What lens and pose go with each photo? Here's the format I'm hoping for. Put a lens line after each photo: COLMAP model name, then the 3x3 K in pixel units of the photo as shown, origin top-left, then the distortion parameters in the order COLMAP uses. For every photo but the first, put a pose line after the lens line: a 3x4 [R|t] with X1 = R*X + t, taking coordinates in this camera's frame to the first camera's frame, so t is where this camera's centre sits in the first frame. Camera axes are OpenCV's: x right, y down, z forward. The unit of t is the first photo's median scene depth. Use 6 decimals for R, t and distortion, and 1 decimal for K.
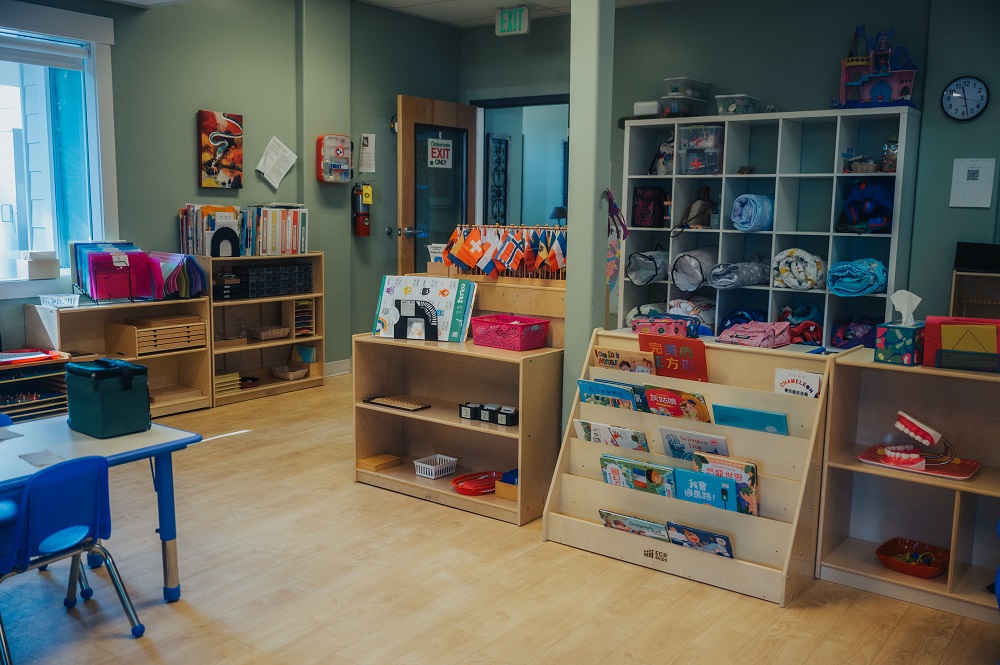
lens RADIAL K [[908.6, 0, 501.9], [0, 908.6, 335.4], [0, 0, 1]] dist [-0.004627, 0.000000]
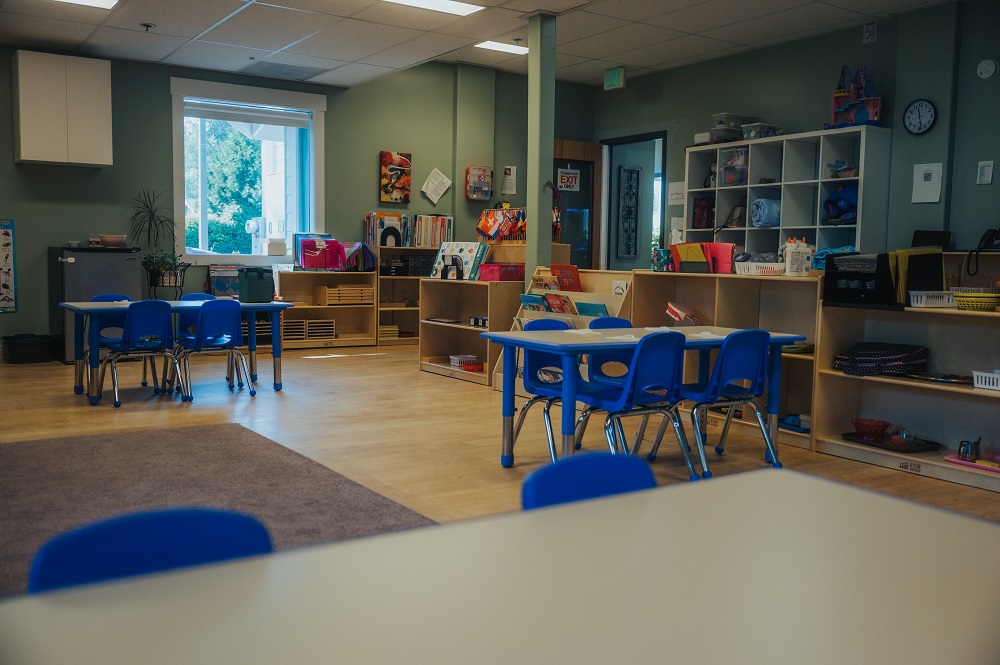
lens RADIAL K [[908.6, 0, 497.9], [0, 908.6, 331.7], [0, 0, 1]] dist [-0.004627, 0.000000]
pose [[0.941034, 0.027713, -0.337175, 0.374598], [-0.049552, 0.997182, -0.056334, 0.130459], [0.334664, 0.069720, 0.939755, -0.344169]]
